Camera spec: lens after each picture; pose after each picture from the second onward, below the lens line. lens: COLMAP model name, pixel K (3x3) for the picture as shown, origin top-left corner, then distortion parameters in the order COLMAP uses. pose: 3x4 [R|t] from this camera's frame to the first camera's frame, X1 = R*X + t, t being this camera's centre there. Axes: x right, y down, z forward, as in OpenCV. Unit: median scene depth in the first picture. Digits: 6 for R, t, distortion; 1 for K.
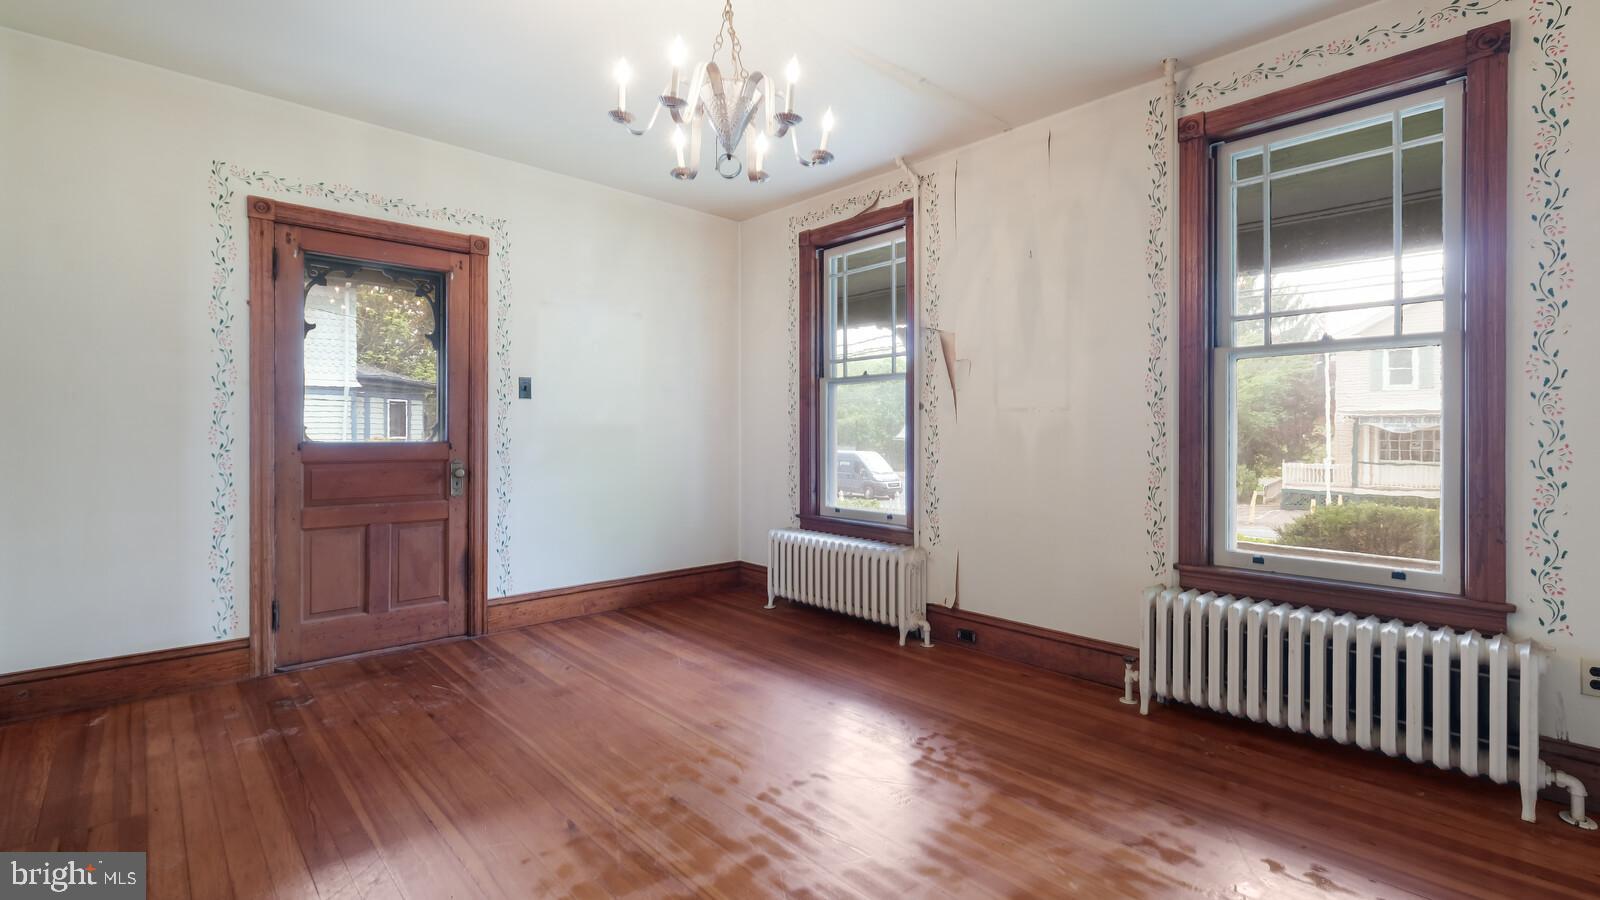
lens RADIAL K [[707.1, 0, 802.3], [0, 707.1, 433.4], [0, 0, 1]] dist [-0.000699, -0.000139]
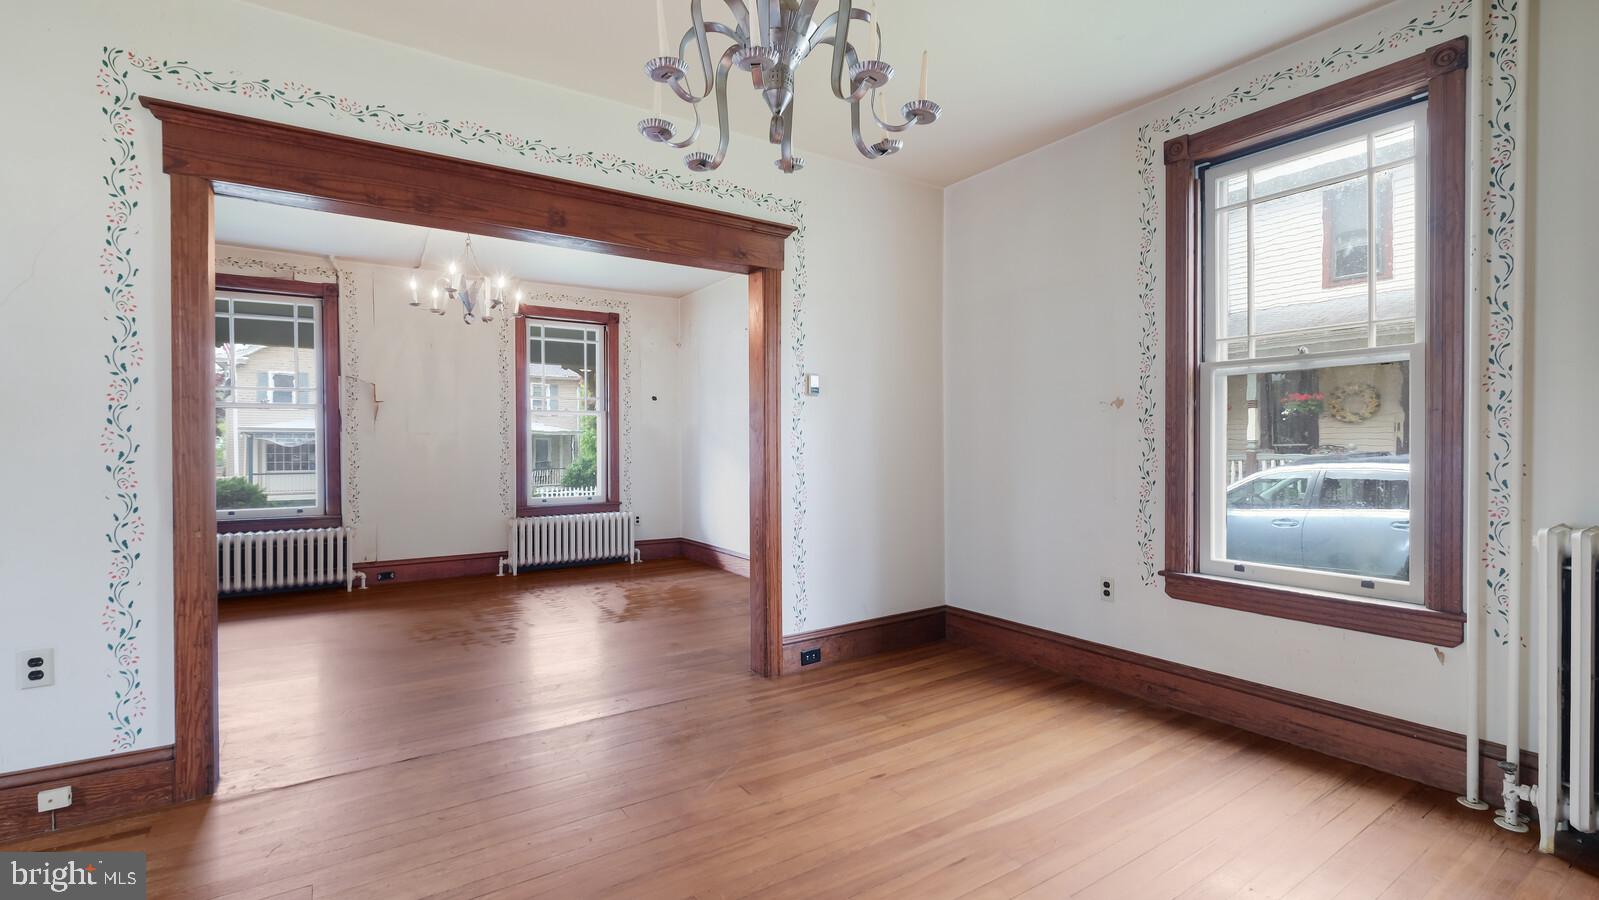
lens RADIAL K [[710.4, 0, 799.5], [0, 710.4, 450.0], [0, 0, 1]] dist [-0.000099, 0.000079]
pose [[0.158218, -0.008212, 0.987370, -1.160485], [0.003949, 0.999963, 0.007684, -0.004176], [-0.987396, 0.002683, 0.158244, -0.163810]]
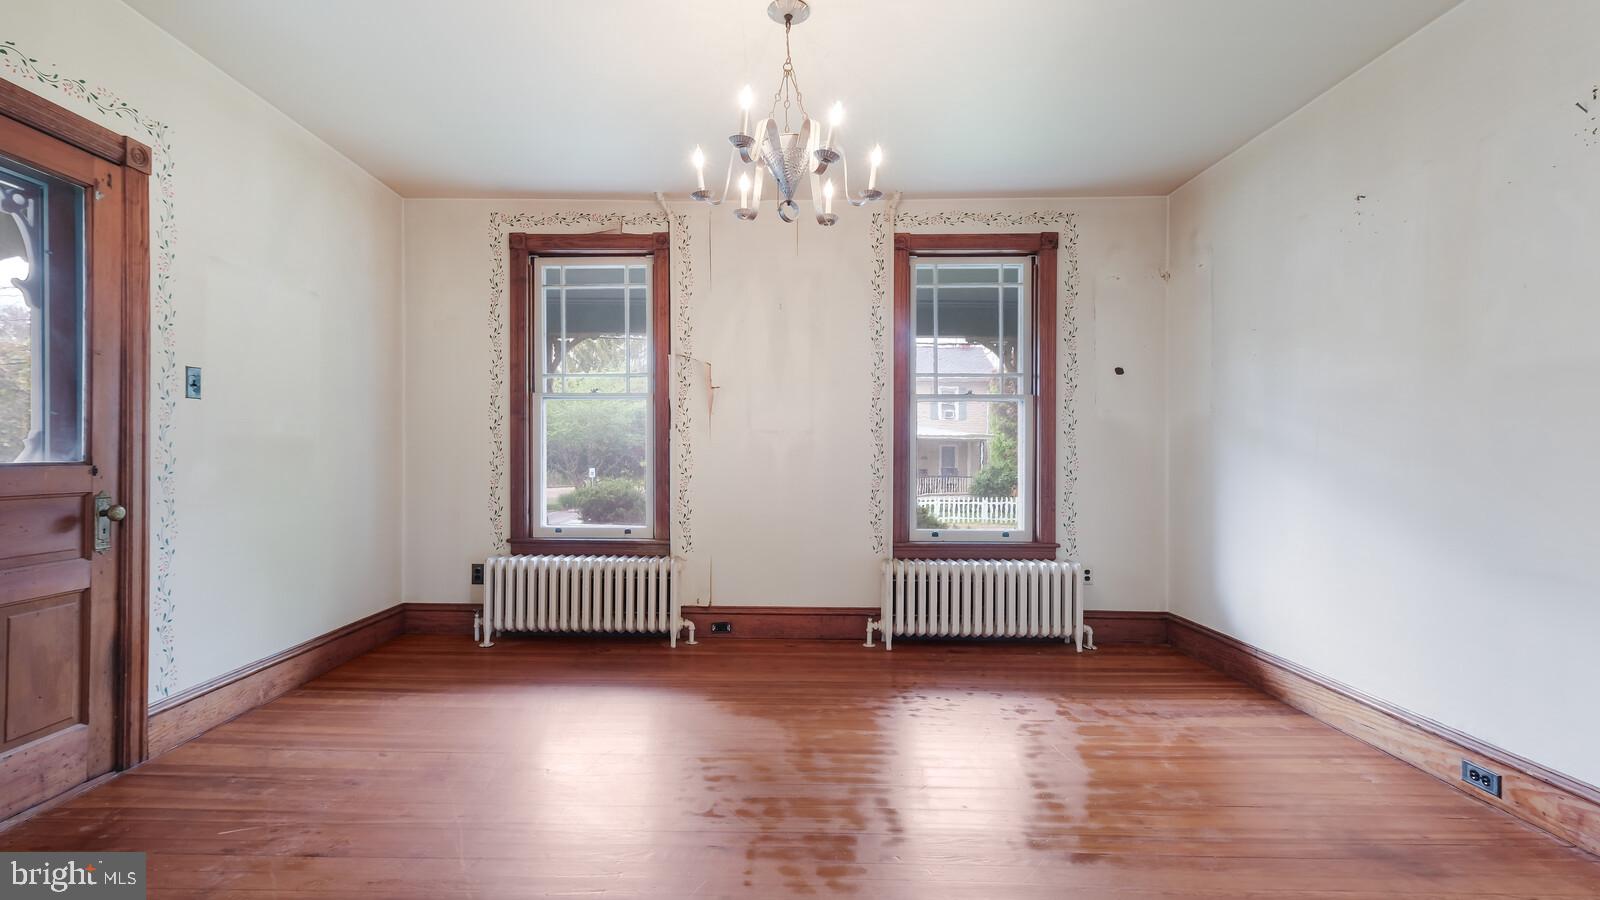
lens RADIAL K [[713.3, 0, 759.6], [0, 713.3, 452.3], [0, 0, 1]] dist [0.010206, 0.000104]
pose [[0.694961, 0.001233, 0.719046, -0.545409], [-0.002539, 0.999997, 0.000739, 0.000399], [-0.719043, -0.002339, 0.694962, 0.144624]]
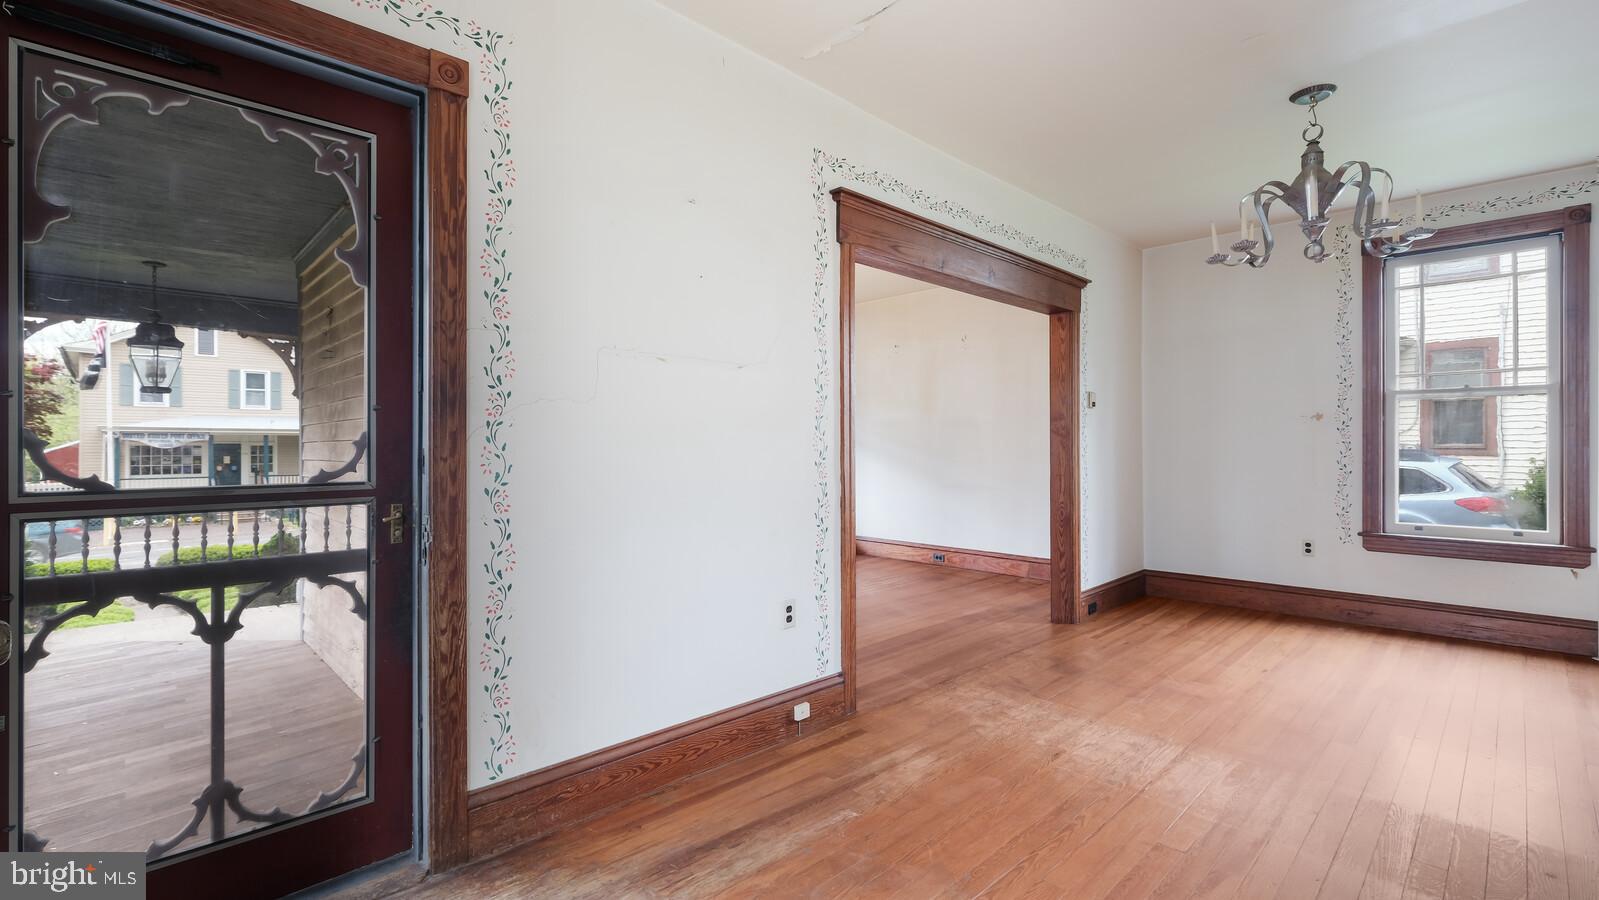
lens RADIAL K [[707.1, 0, 804.6], [0, 707.1, 443.3], [0, 0, 1]] dist [0.000962, 0.000142]
pose [[-0.031782, 0.003126, 0.999490, -1.446411], [0.003595, 0.999989, -0.003013, -0.006674], [-0.999488, 0.003498, -0.031793, 0.524280]]
